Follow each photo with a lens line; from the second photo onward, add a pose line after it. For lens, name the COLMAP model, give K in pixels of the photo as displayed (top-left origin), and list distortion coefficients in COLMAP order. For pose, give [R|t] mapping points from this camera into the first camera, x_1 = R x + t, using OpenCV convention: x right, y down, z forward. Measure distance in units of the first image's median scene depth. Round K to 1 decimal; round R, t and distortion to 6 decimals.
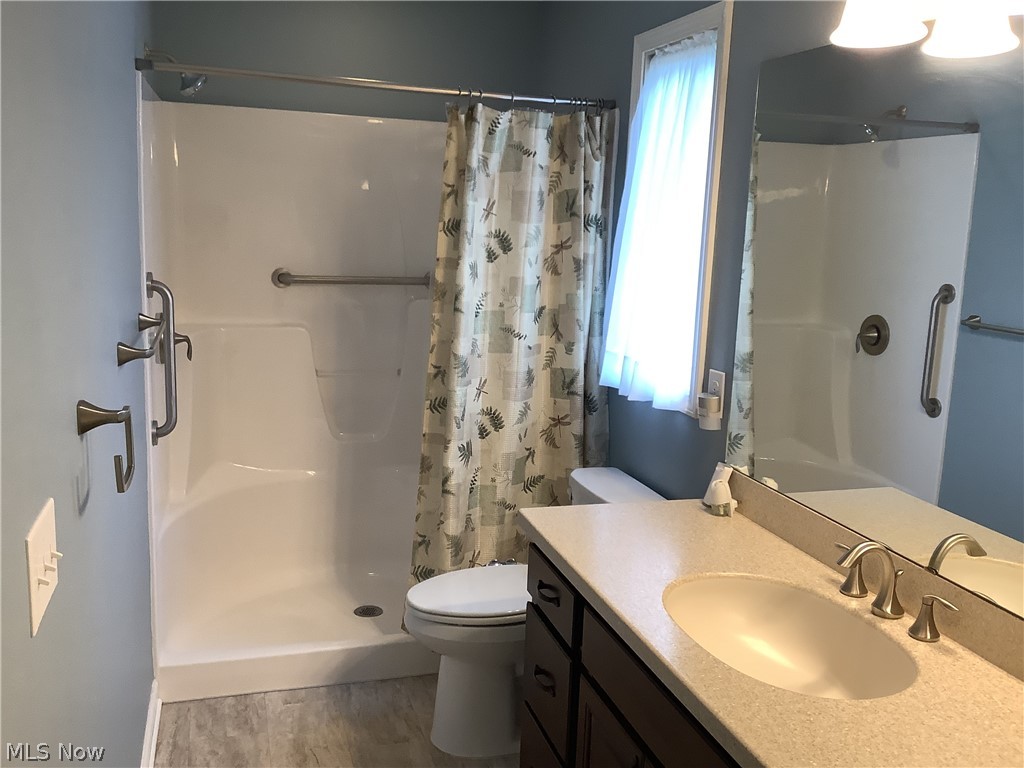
lens RADIAL K [[926.6, 0, 514.2], [0, 926.6, 380.2], [0, 0, 1]] dist [0.105730, -0.227947]
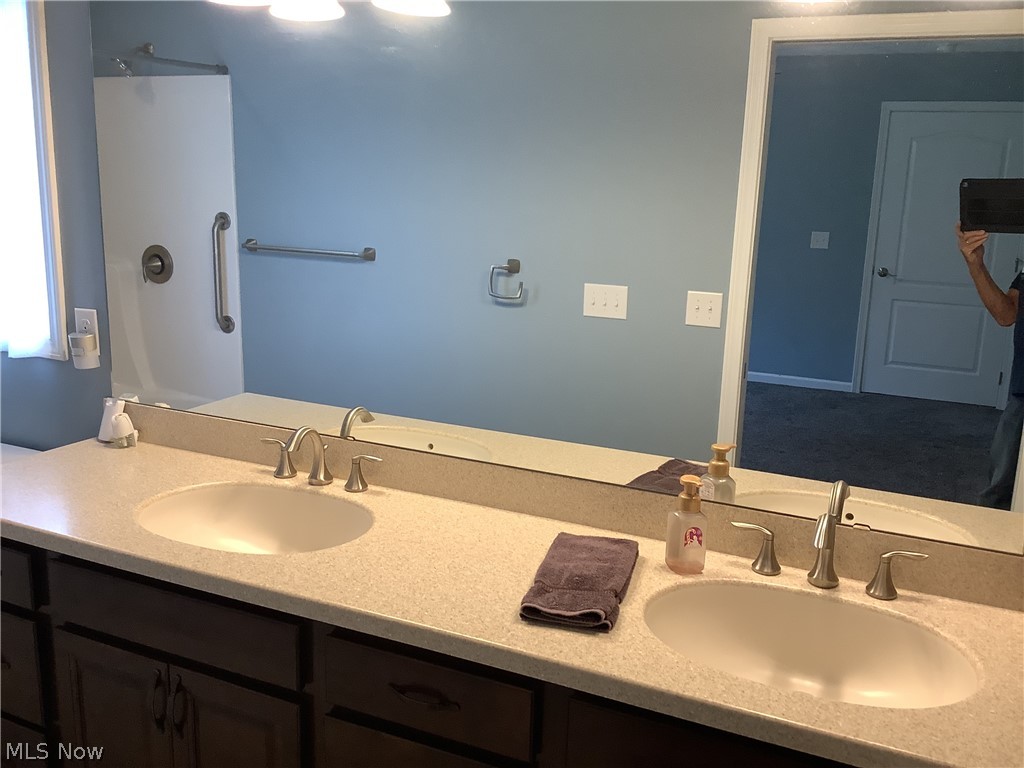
lens RADIAL K [[926.6, 0, 514.2], [0, 926.6, 380.2], [0, 0, 1]] dist [0.105730, -0.227947]
pose [[0.667241, -0.176236, 0.723693, -0.224144], [0.123304, 0.984335, 0.126022, -0.004960], [-0.734565, 0.005147, 0.678518, -0.016705]]
